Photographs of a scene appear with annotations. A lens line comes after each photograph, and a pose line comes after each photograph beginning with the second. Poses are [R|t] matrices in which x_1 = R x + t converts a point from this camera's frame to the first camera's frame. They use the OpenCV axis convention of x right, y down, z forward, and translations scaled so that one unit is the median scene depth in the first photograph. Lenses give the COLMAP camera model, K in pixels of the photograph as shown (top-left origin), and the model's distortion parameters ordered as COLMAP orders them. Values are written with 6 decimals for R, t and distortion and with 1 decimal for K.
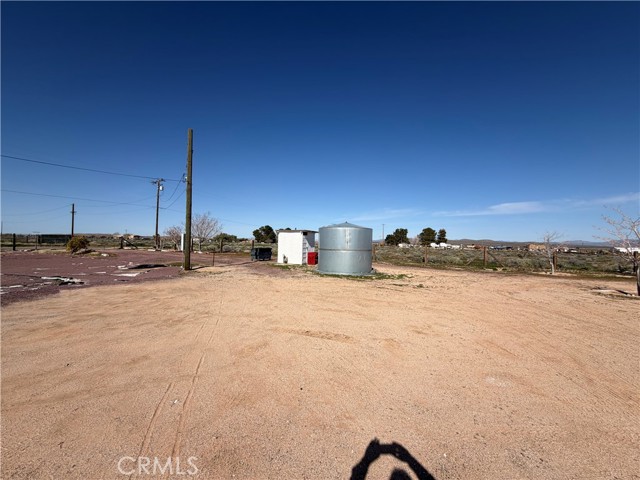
lens RADIAL K [[254.7, 0, 318.3], [0, 254.7, 241.3], [0, 0, 1]] dist [-0.000259, 0.000374]
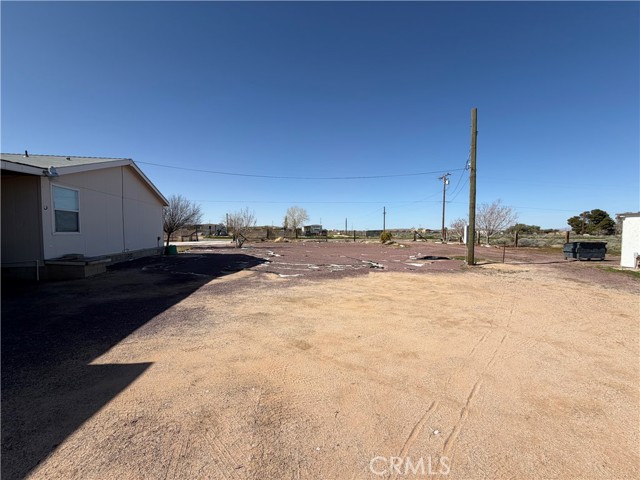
lens RADIAL K [[254.7, 0, 319.2], [0, 254.7, 240.8], [0, 0, 1]] dist [-0.000259, 0.000374]
pose [[0.519614, 0.010239, -0.854340, -0.014467], [0.011980, 0.999743, 0.019268, 0.001574], [0.854317, -0.020247, 0.519357, 0.056130]]
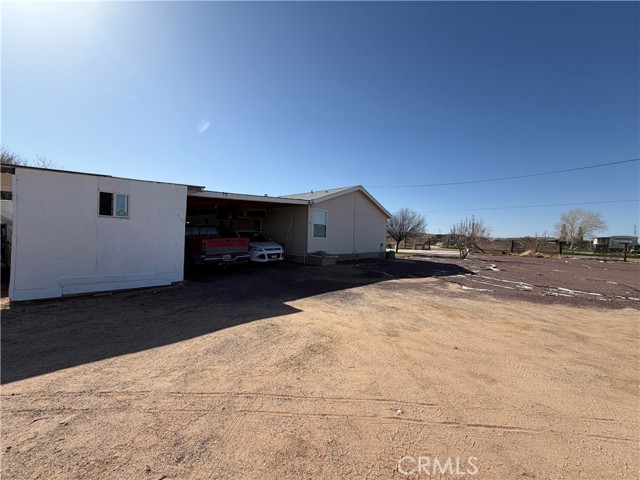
lens RADIAL K [[254.7, 0, 318.7], [0, 254.7, 242.9], [0, 0, 1]] dist [-0.000259, 0.000374]
pose [[-0.356141, -0.014069, -0.934326, 0.078060], [-0.032447, 0.999470, -0.002682, 0.009092], [0.933869, 0.029361, -0.356408, 0.206195]]
